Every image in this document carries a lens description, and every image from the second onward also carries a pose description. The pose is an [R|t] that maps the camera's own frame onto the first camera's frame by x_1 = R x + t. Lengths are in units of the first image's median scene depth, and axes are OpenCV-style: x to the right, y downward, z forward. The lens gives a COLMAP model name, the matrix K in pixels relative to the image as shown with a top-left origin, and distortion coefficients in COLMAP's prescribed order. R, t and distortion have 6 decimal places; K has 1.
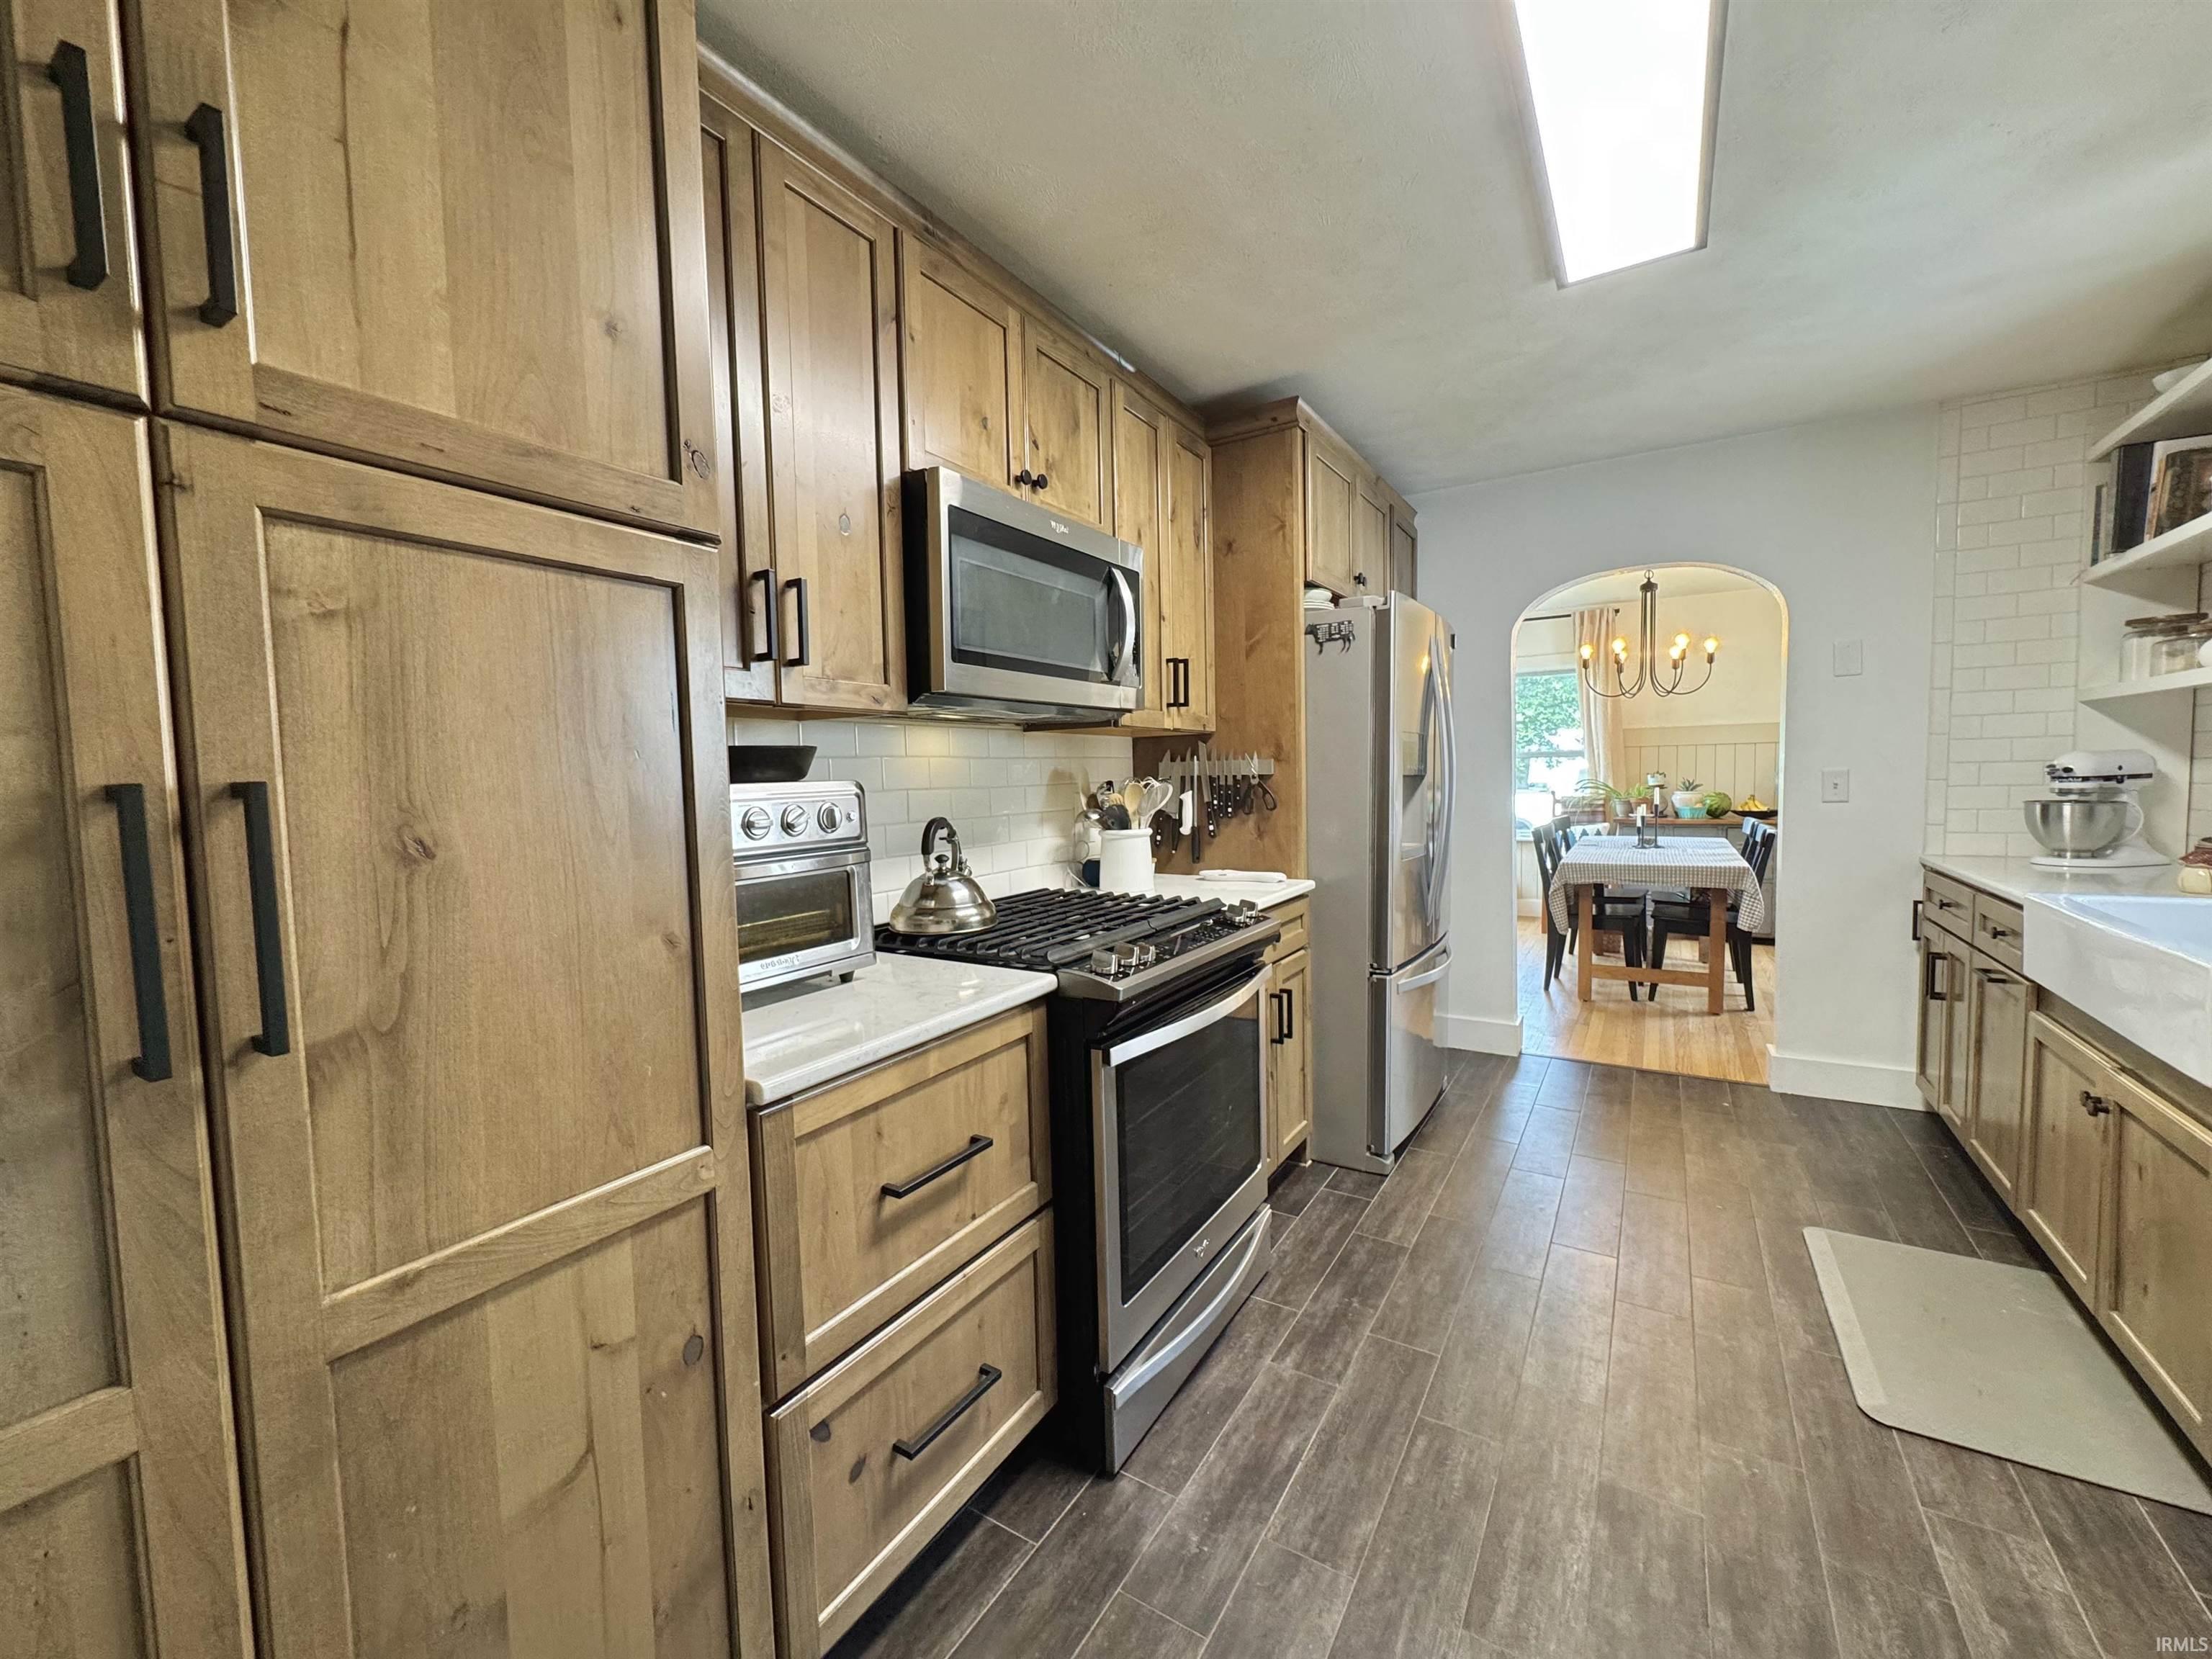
lens RADIAL K [[883.7, 0, 1105.5], [0, 883.7, 830.5], [0, 0, 1]] dist [-0.003288, -0.000394]
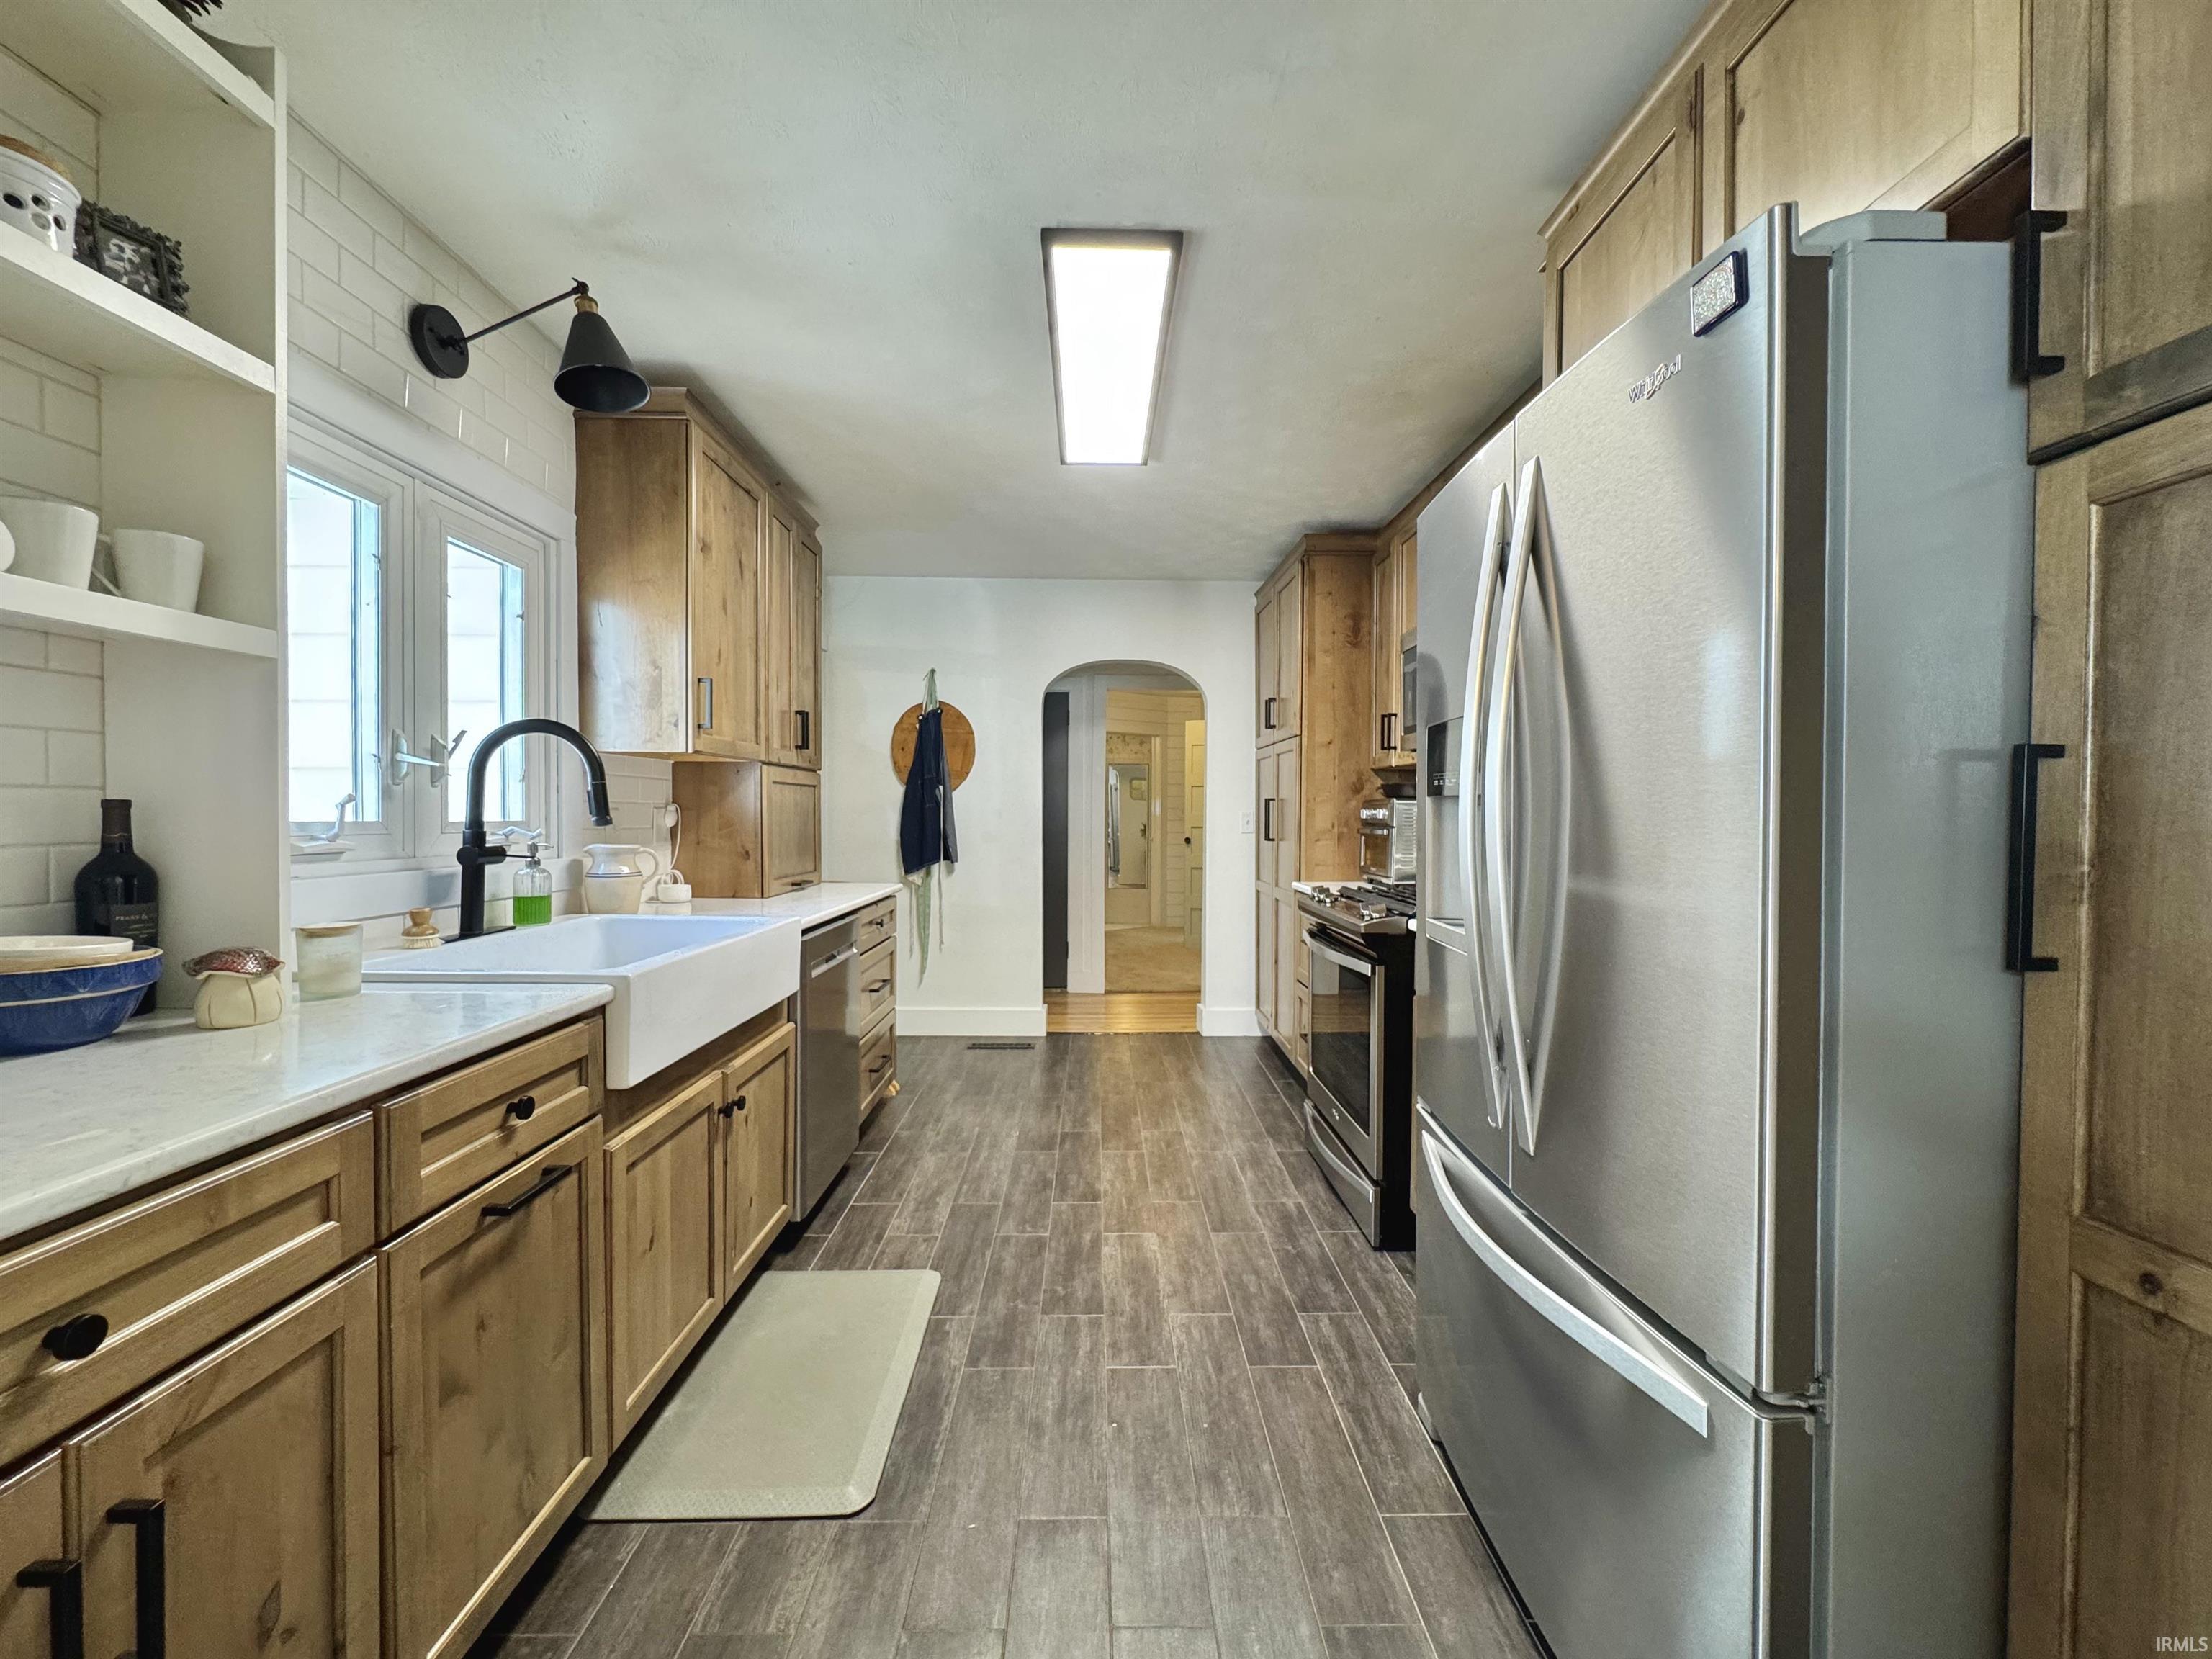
lens RADIAL K [[884.5, 0, 1106.0], [0, 884.5, 829.5], [0, 0, 1]] dist [-0.003785, 0.000792]
pose [[-0.838075, 0.030204, -0.544718, 0.973565], [-0.019674, 0.996143, 0.085505, -0.099602], [0.545200, 0.082377, -0.834249, 1.577098]]
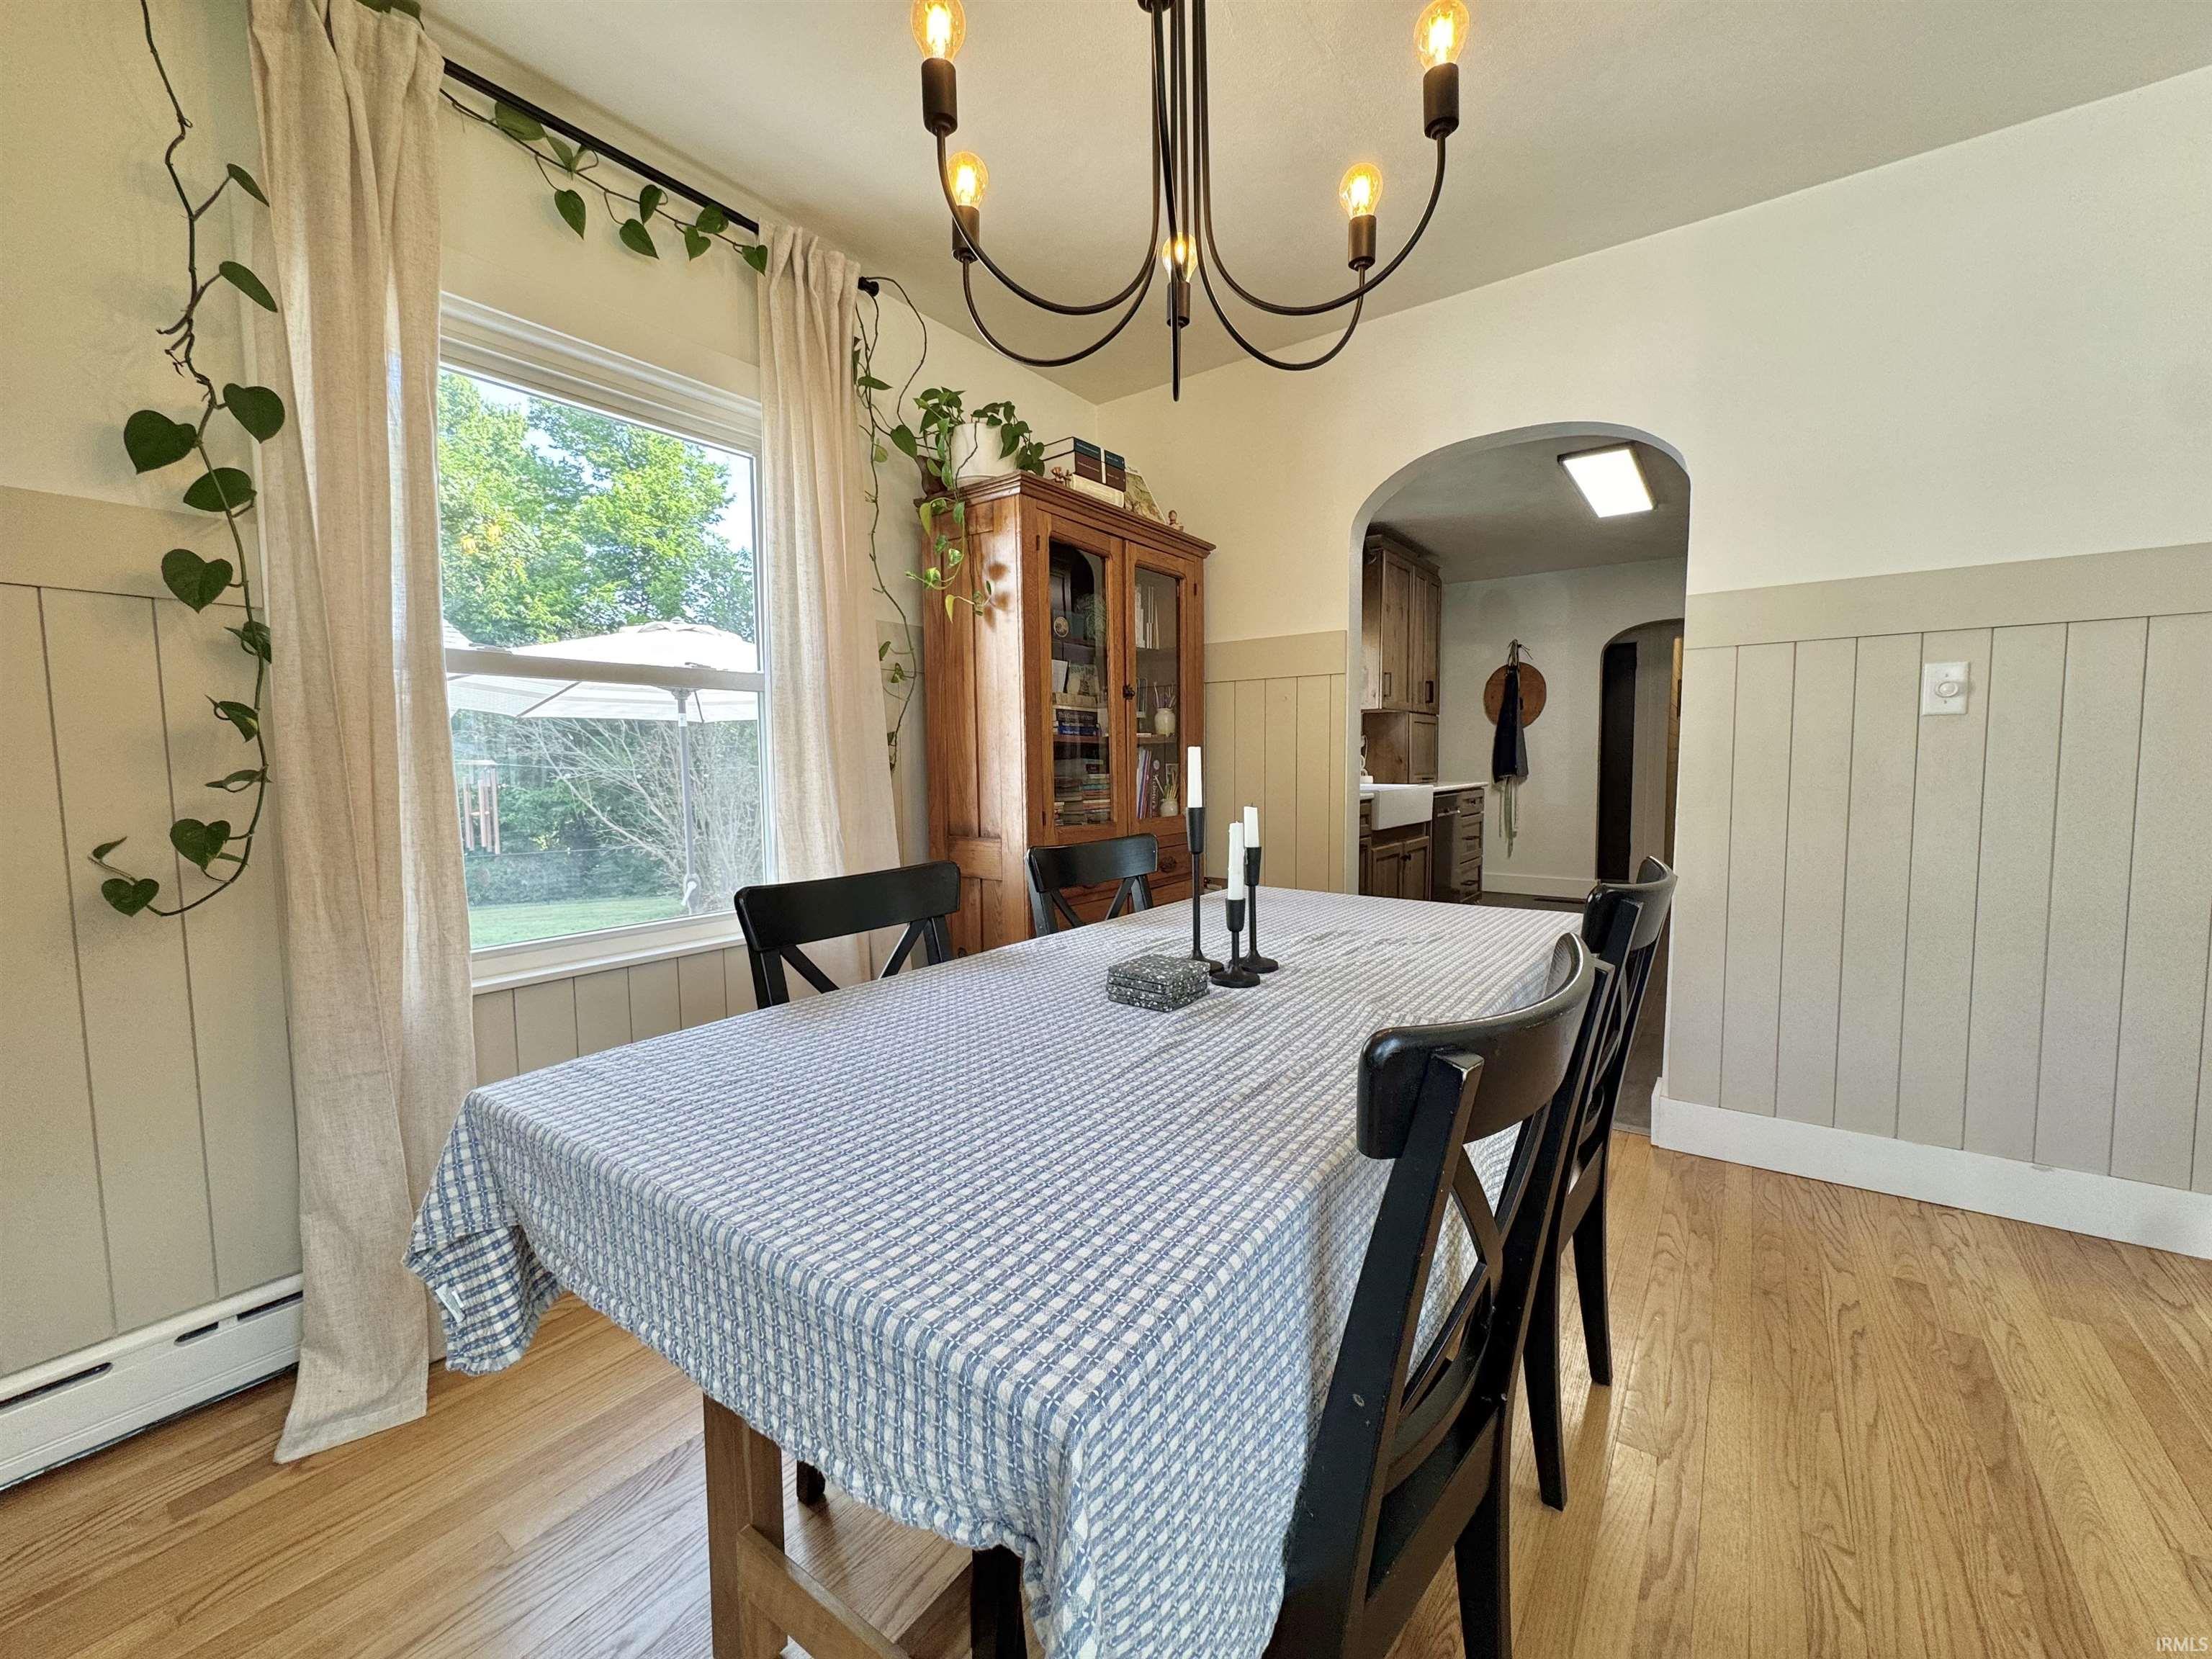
lens RADIAL K [[884.5, 0, 1106.0], [0, 884.5, 829.5], [0, 0, 1]] dist [-0.003785, 0.000792]
pose [[-0.996653, 0.031080, 0.075603, 1.350389], [0.041385, 0.989454, 0.138806, -0.128949], [-0.070492, 0.141470, -0.987430, 2.736252]]
